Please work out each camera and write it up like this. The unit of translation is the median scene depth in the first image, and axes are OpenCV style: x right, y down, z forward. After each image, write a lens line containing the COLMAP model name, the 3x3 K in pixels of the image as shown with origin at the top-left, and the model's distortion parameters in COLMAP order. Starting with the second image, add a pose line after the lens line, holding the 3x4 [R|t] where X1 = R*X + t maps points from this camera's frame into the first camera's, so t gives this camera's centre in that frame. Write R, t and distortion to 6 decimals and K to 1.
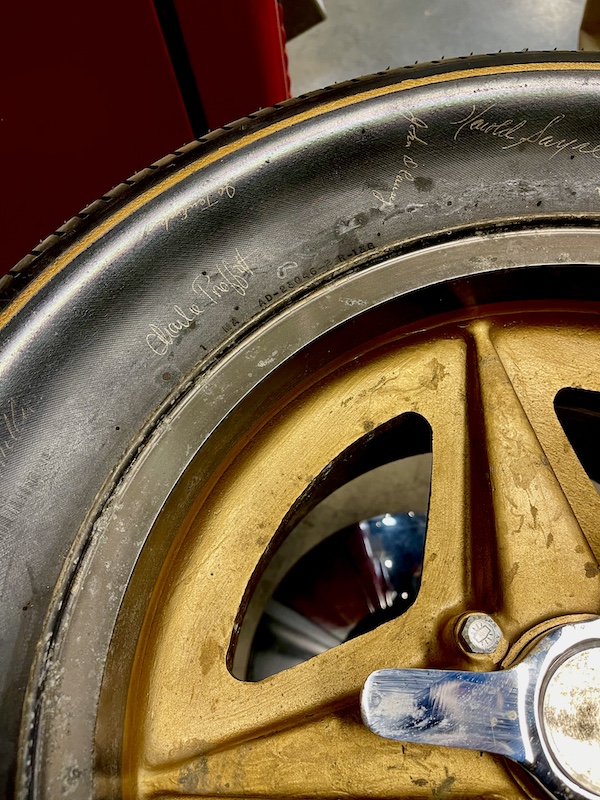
lens RADIAL K [[606.6, 0, 301.5], [0, 606.6, 397.3], [0, 0, 1]] dist [0.052643, -0.073011]
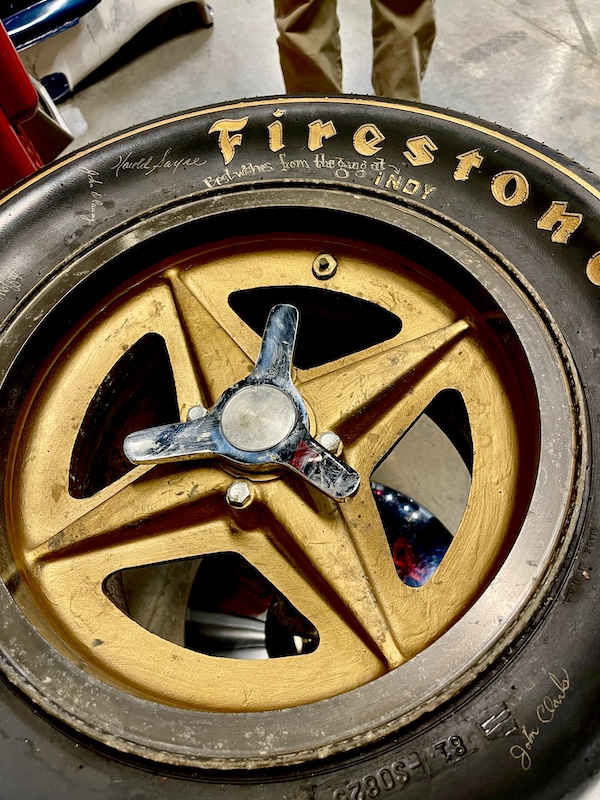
lens RADIAL K [[606.6, 0, 299.1], [0, 606.6, 402.1], [0, 0, 1]] dist [0.052643, -0.073011]
pose [[0.936102, -0.319033, 0.148091, 0.272768], [0.336236, 0.935269, -0.110536, 0.551408], [-0.103240, 0.153266, 0.982777, -0.676194]]
